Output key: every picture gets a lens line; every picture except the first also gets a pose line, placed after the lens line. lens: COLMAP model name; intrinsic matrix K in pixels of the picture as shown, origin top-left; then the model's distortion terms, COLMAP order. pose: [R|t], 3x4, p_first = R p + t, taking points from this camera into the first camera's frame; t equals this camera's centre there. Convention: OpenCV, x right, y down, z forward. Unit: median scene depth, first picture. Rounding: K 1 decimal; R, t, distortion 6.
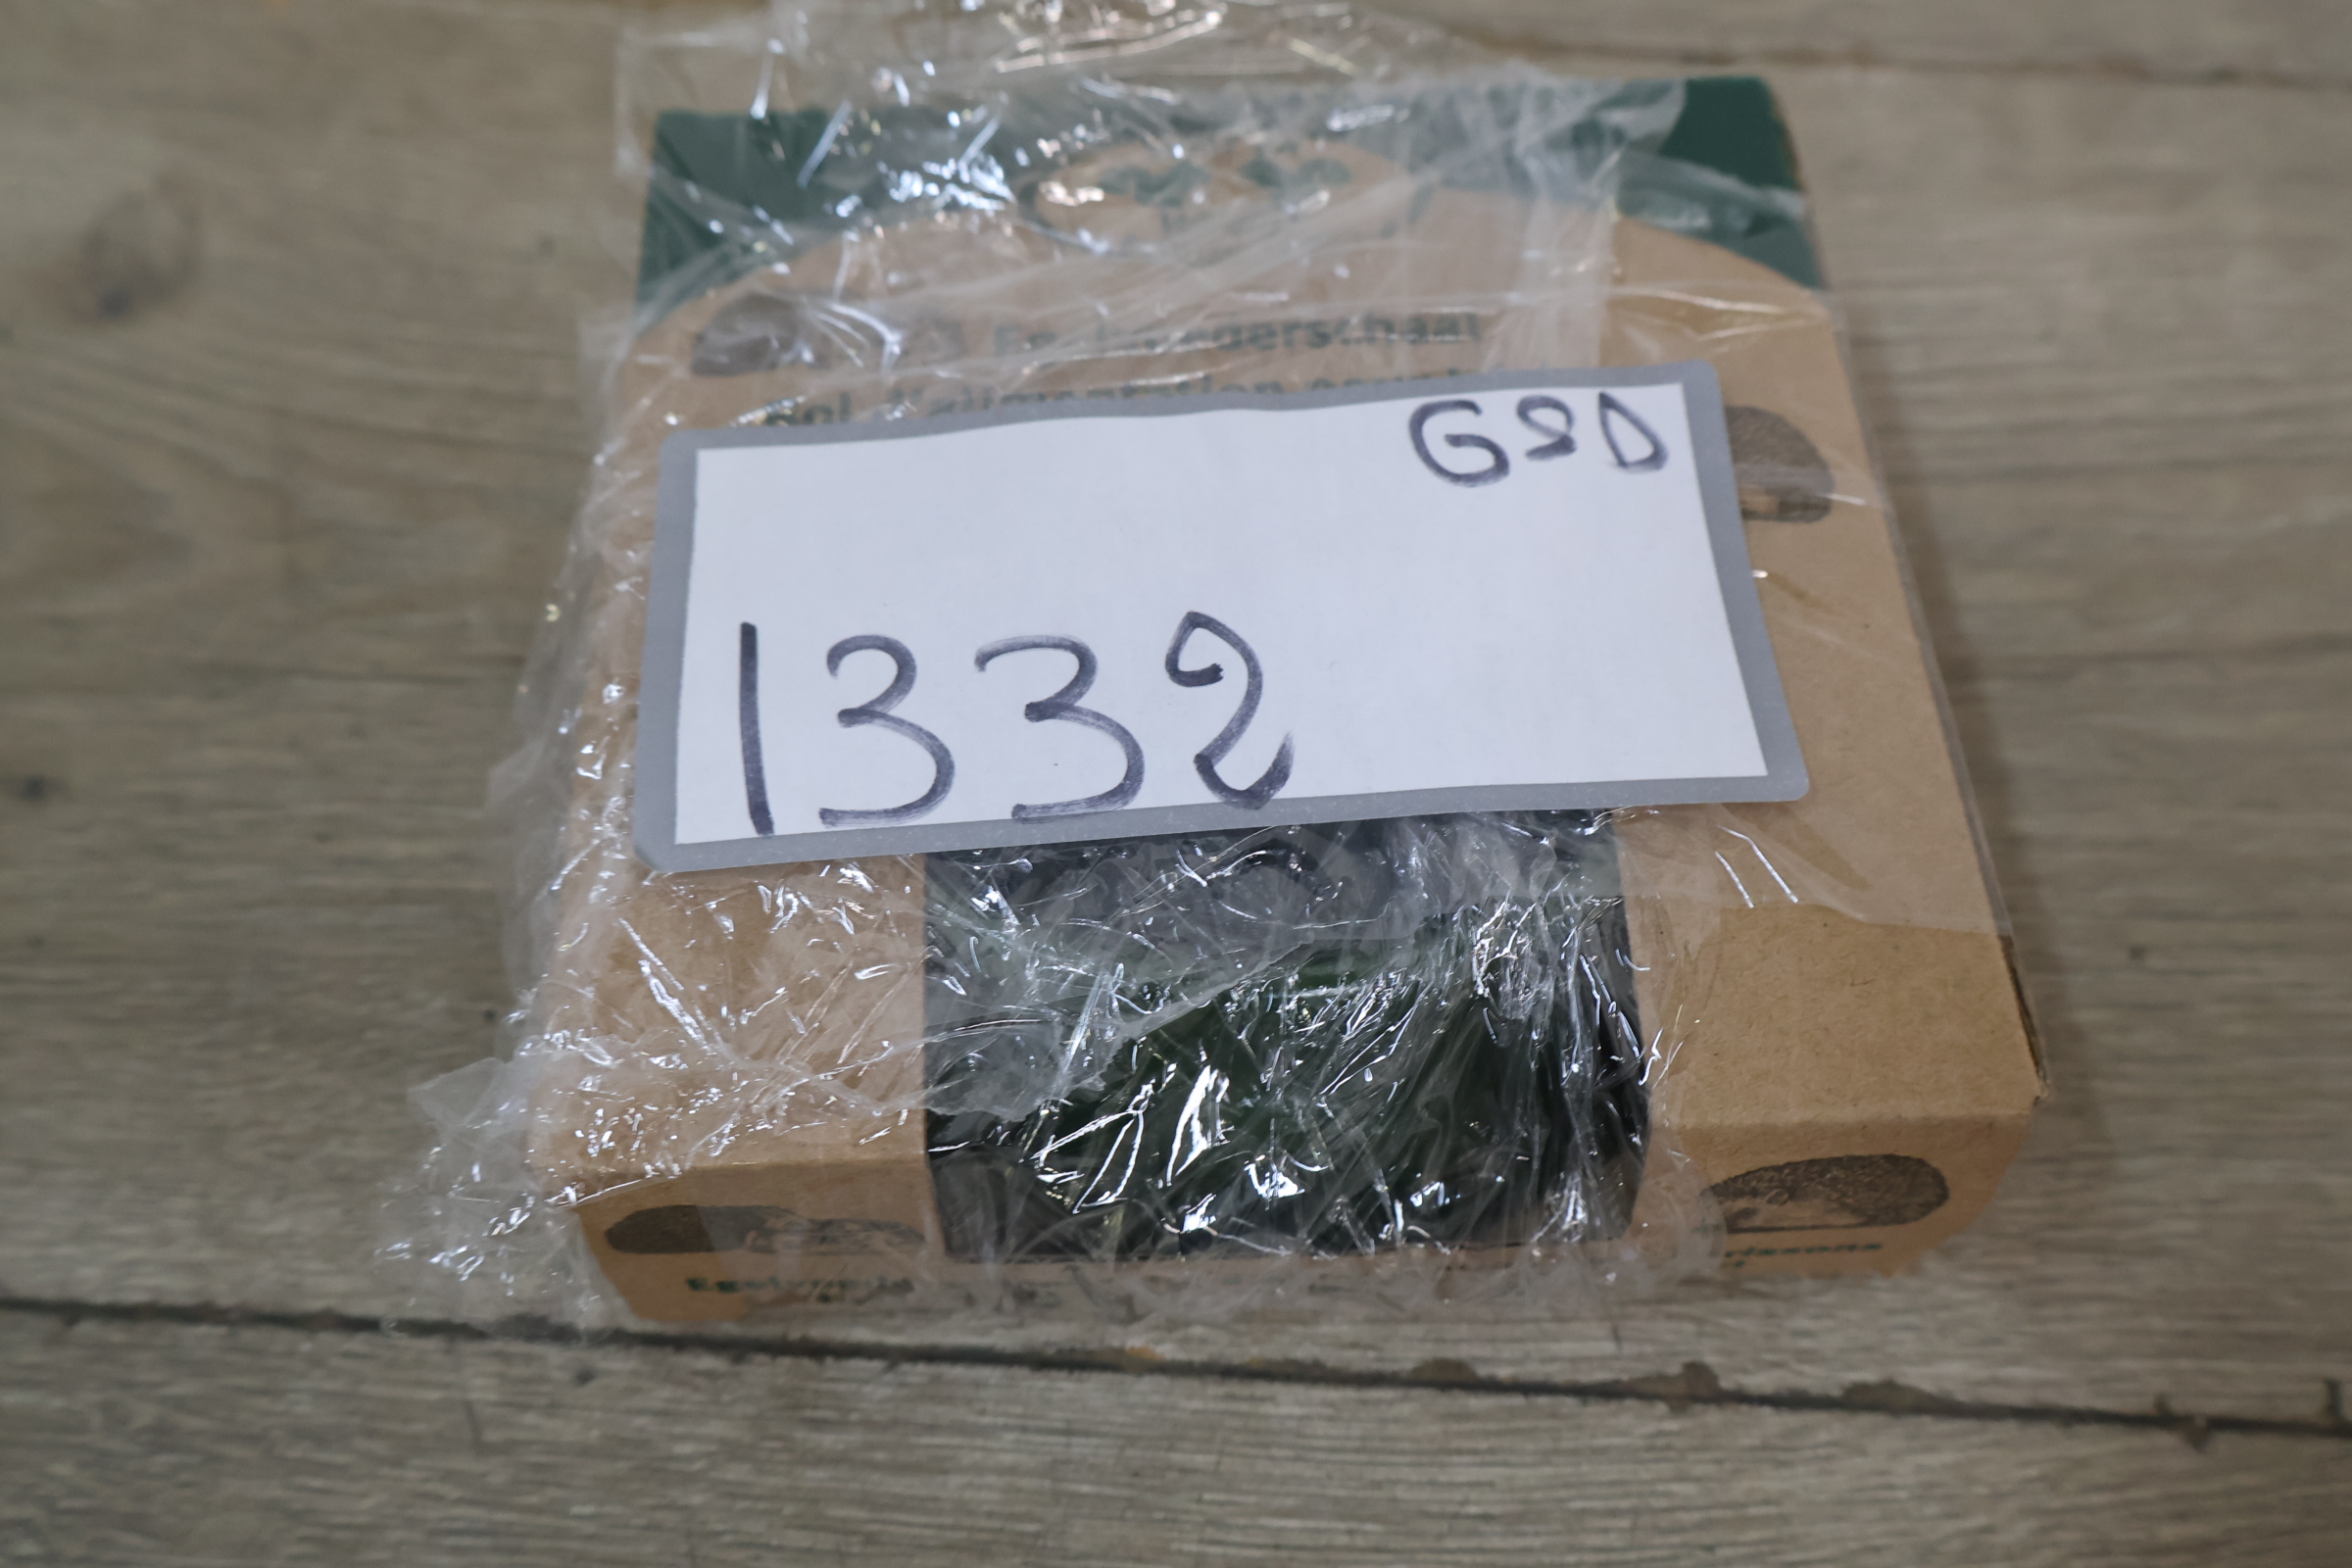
lens RADIAL K [[2168.5, 0, 1175.0], [0, 2168.5, 775.7], [0, 0, 1]] dist [0.018134, 0.000000]
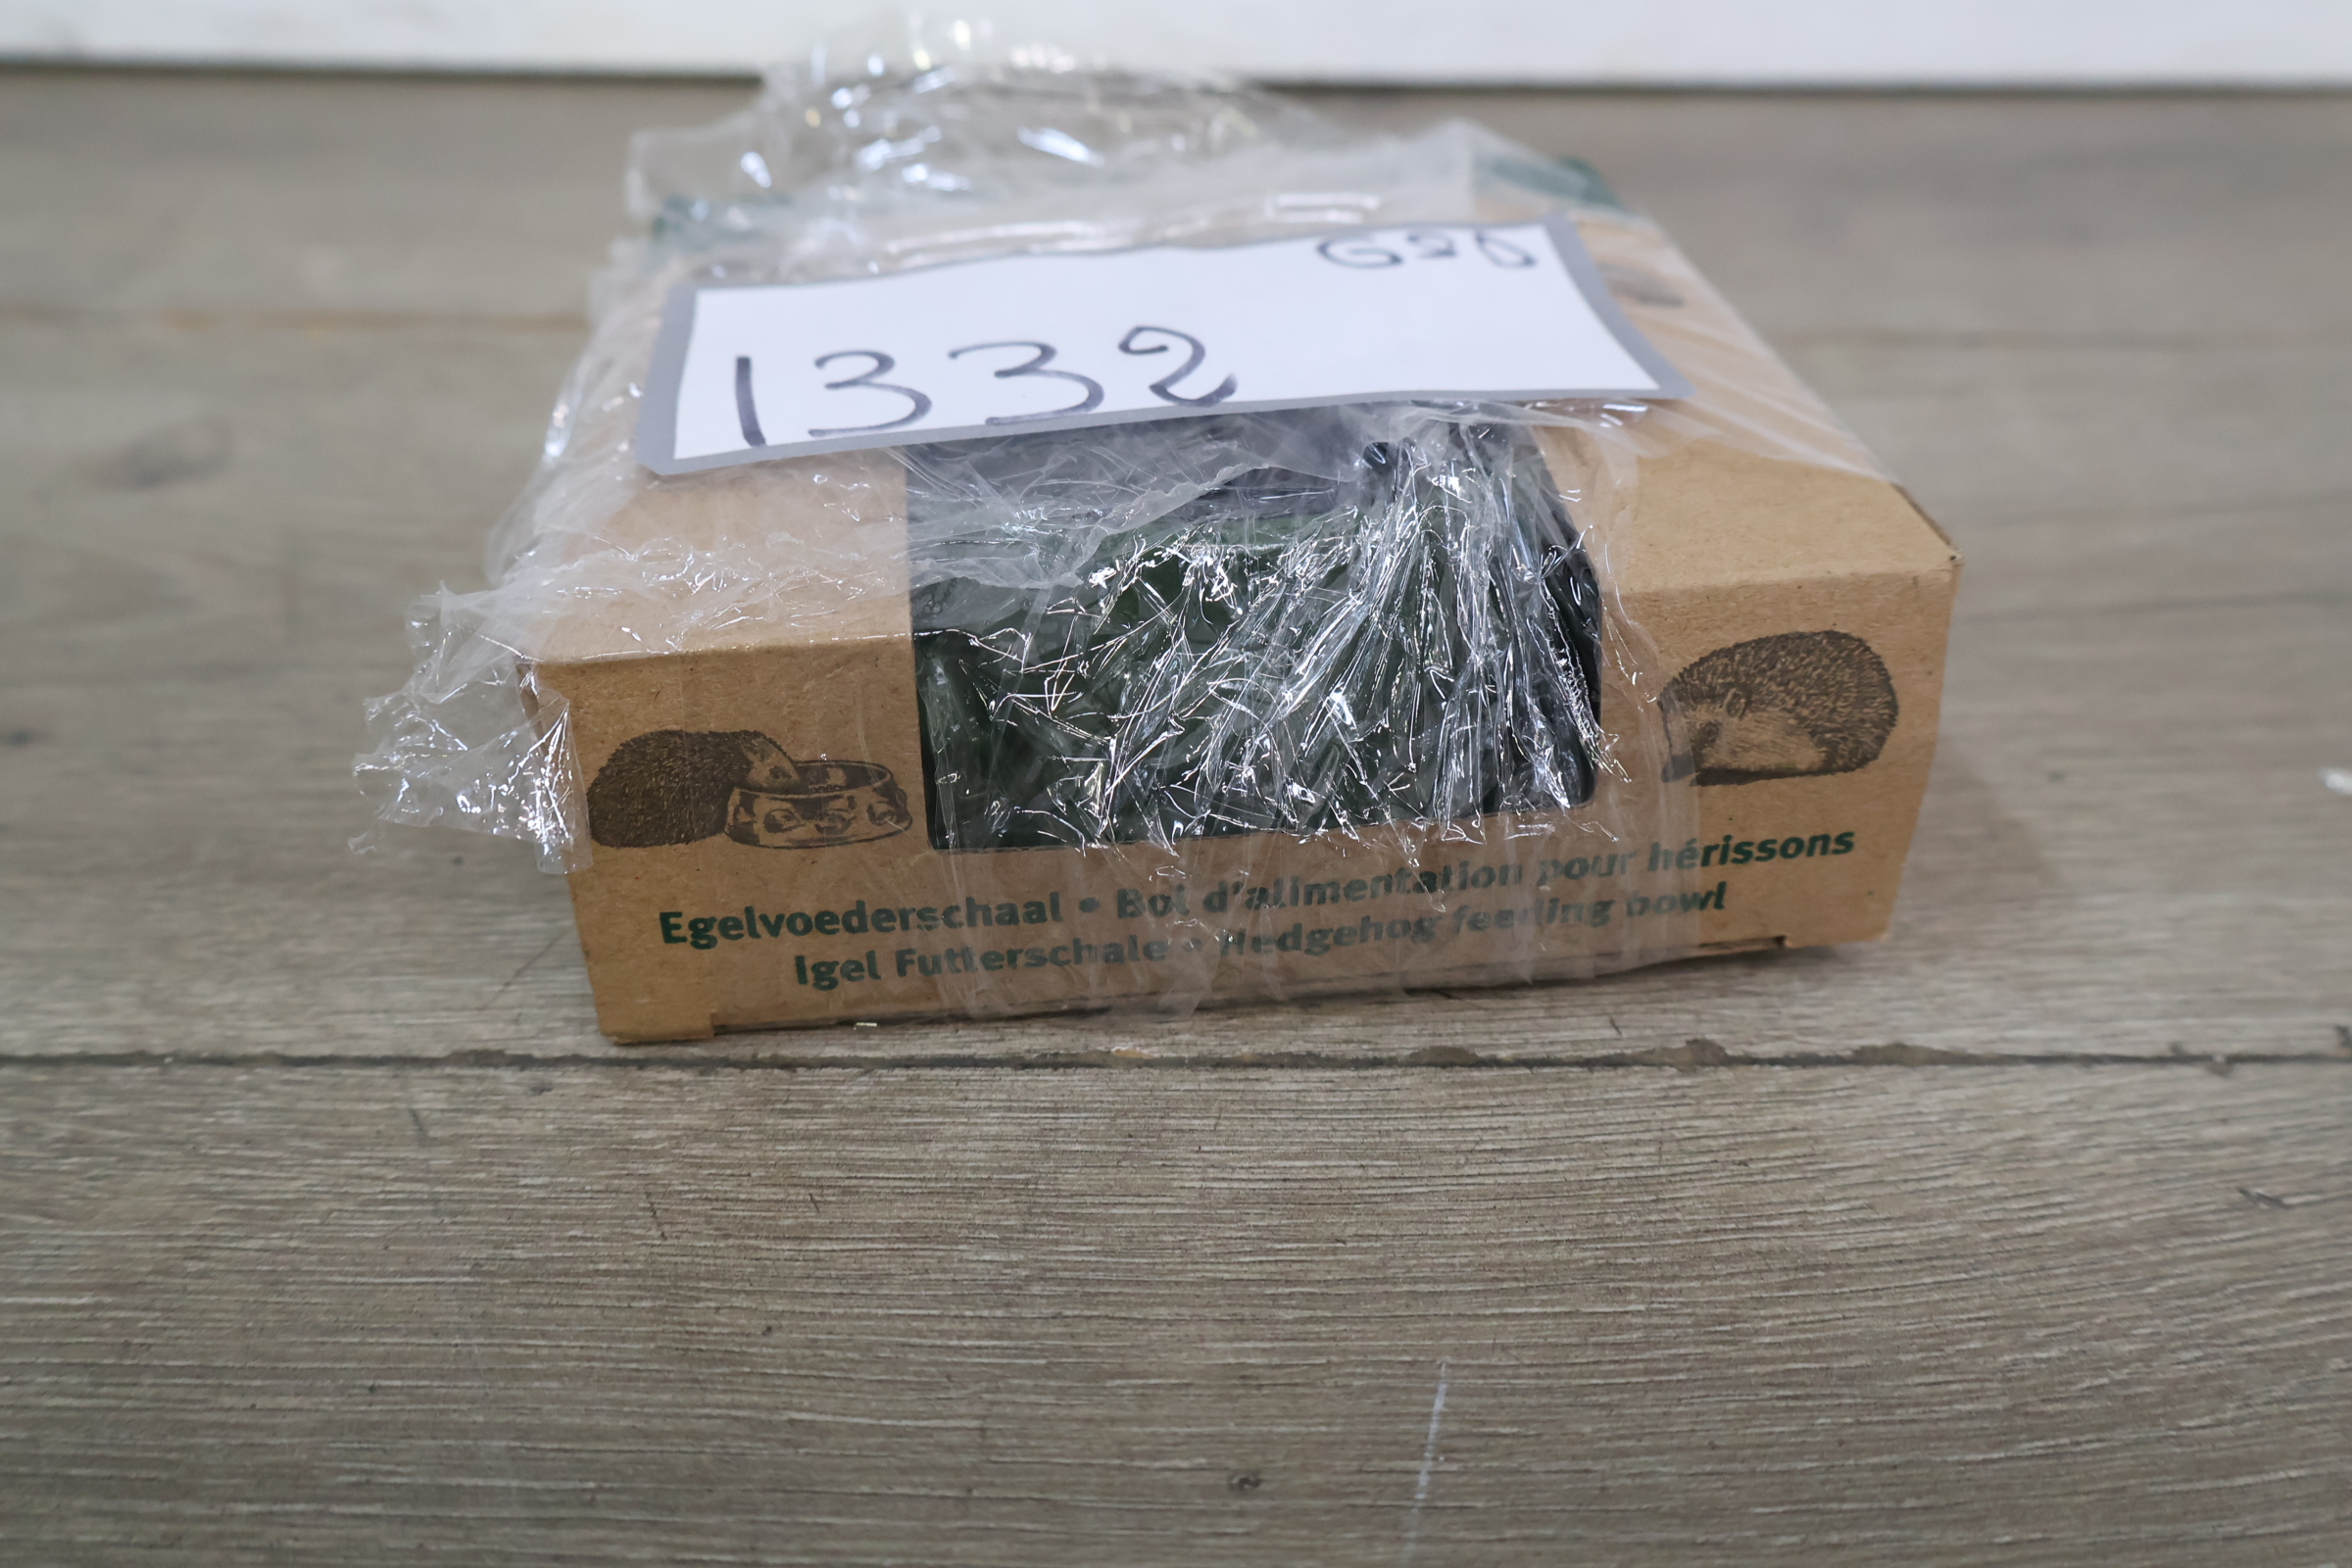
lens RADIAL K [[2168.5, 0, 1181.2], [0, 2168.5, 760.6], [0, 0, 1]] dist [0.018134, 0.000000]
pose [[0.997517, -0.045128, 0.054073, -0.039203], [0.064833, 0.888302, -0.454660, 0.603943], [-0.027515, 0.457037, 0.889022, 0.089850]]
